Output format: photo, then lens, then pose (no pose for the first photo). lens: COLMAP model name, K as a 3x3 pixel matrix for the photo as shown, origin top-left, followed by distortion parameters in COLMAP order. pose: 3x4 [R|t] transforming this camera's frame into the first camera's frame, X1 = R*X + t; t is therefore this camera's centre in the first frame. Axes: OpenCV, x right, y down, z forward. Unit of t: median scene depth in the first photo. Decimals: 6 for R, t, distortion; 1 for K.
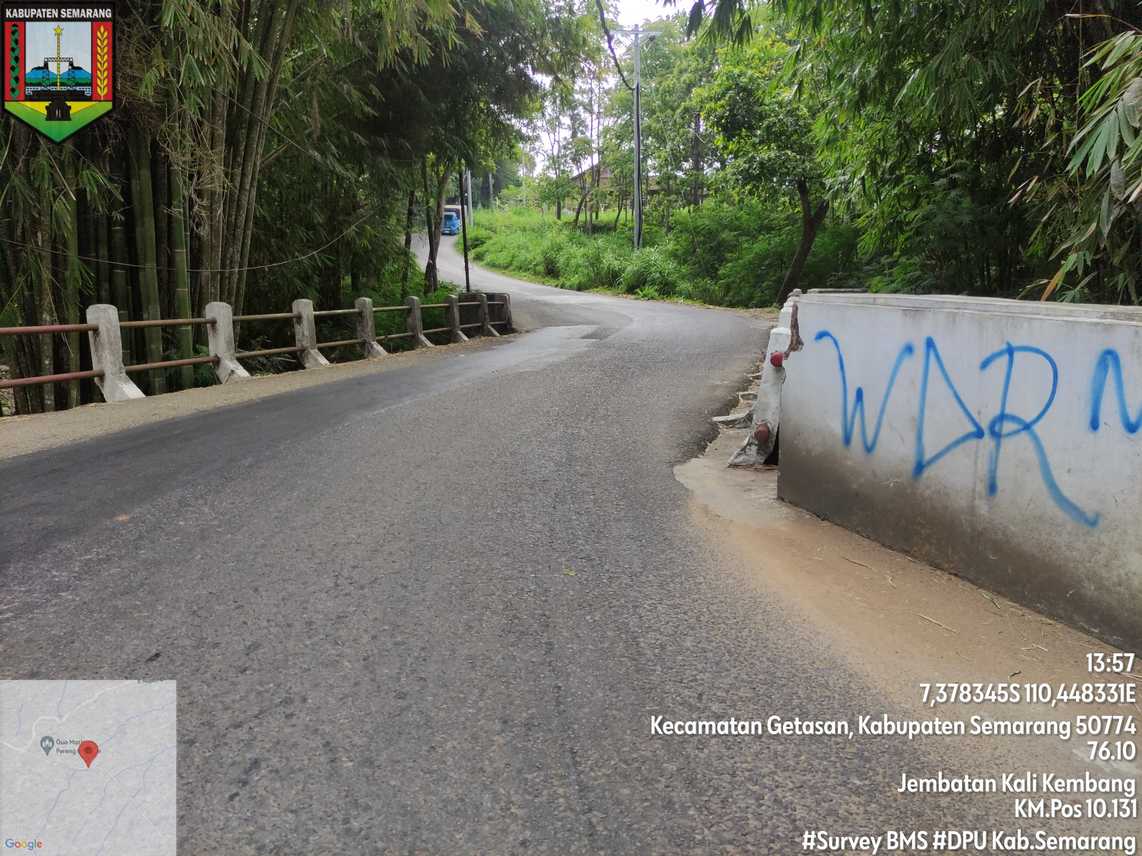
lens RADIAL K [[848.4, 0, 575.3], [0, 848.4, 422.6], [0, 0, 1]] dist [0.061567, -0.056995]
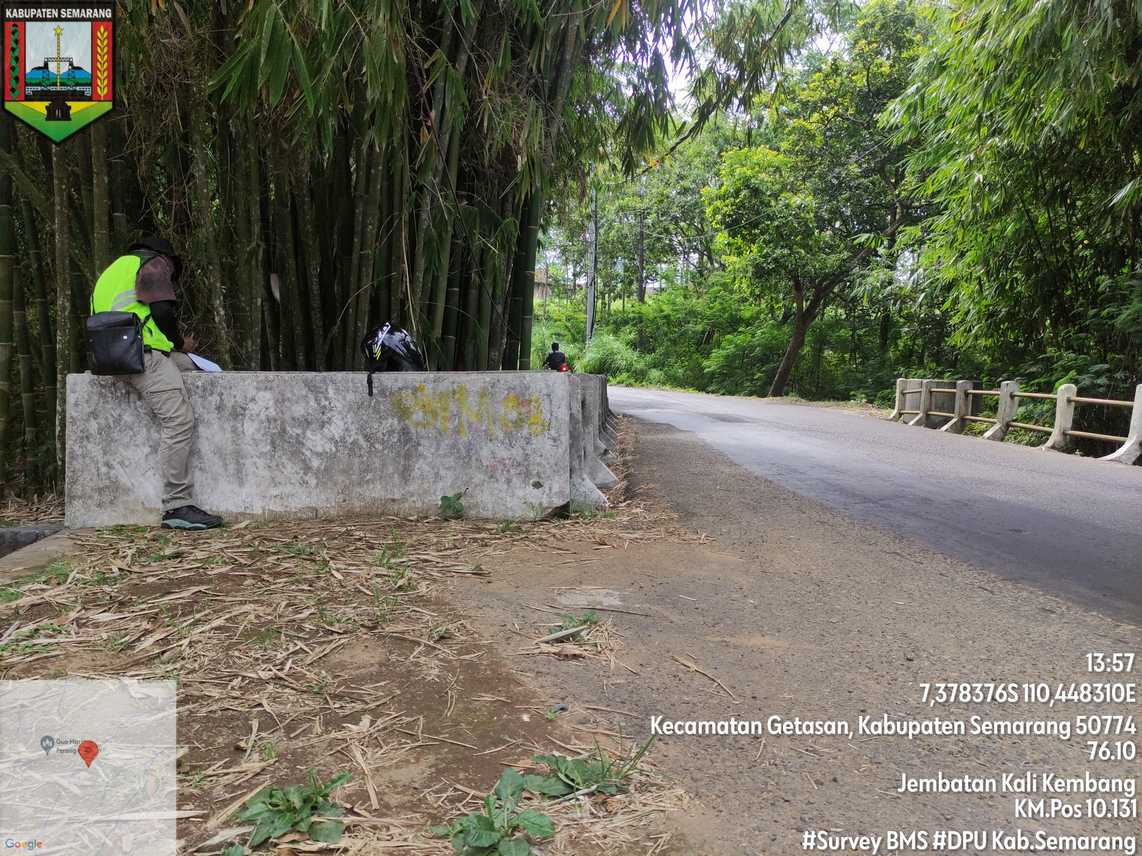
lens RADIAL K [[848.4, 0, 573.3], [0, 848.4, 432.3], [0, 0, 1]] dist [0.061567, -0.056995]
pose [[0.979122, 0.010413, 0.203006, -0.515322], [0.008248, 0.995829, -0.090861, 0.000952], [-0.203106, 0.090639, 0.974953, 0.101697]]
